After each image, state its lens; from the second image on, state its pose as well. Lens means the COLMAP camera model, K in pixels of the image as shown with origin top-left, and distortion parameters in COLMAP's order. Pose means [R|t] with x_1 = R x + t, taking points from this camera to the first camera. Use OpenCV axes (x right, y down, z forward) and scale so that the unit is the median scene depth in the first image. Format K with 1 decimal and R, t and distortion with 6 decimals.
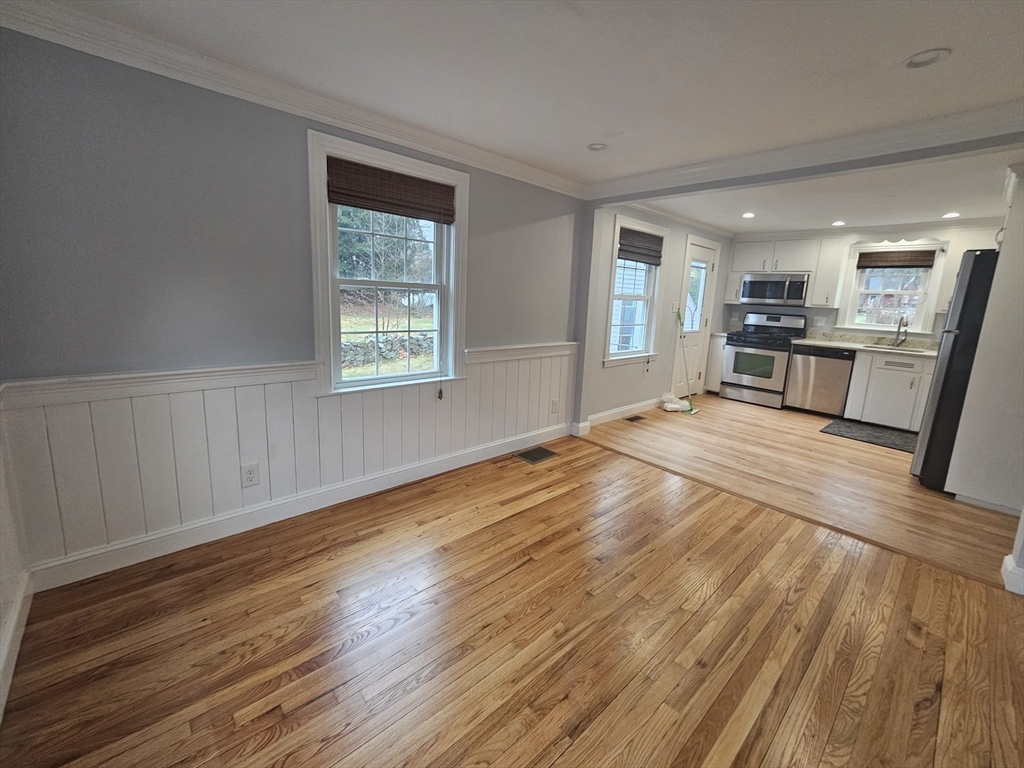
lens RADIAL K [[420.8, 0, 517.8], [0, 420.8, 367.7], [0, 0, 1]] dist [0.000231, -0.000583]
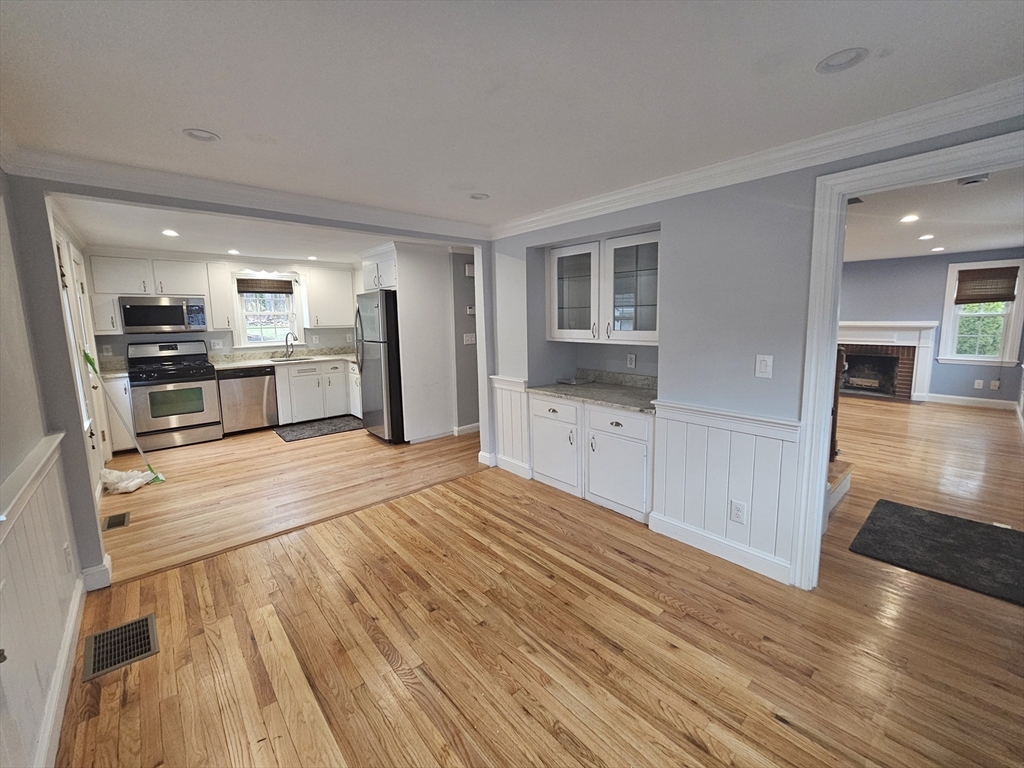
lens RADIAL K [[420.8, 0, 513.9], [0, 420.8, 368.3], [0, 0, 1]] dist [0.000231, -0.000583]
pose [[0.025561, -0.170381, 0.985047, -0.409272], [0.189710, 0.968289, 0.162560, -0.129274], [-0.981507, 0.182718, 0.057073, 0.399285]]
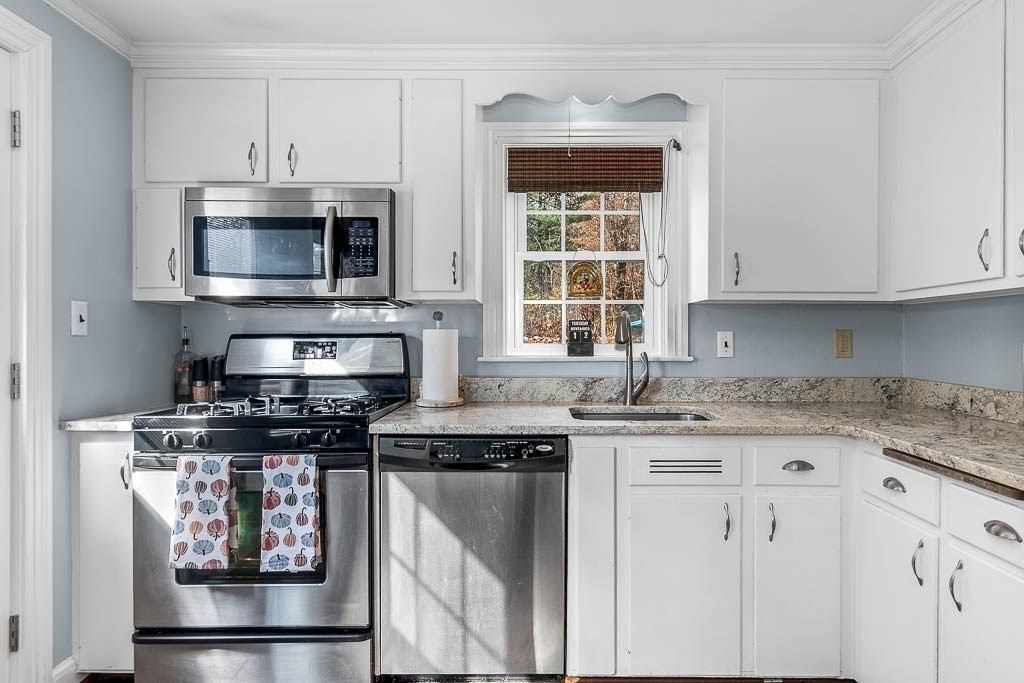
lens RADIAL K [[619.2, 0, 521.8], [0, 619.2, 343.4], [0, 0, 1]] dist [0.002077, 0.000450]
pose [[0.681000, -0.043419, 0.730995, 0.637570], [0.156474, 0.983813, -0.087336, -0.094591], [-0.715371, 0.173858, 0.676770, 0.972281]]
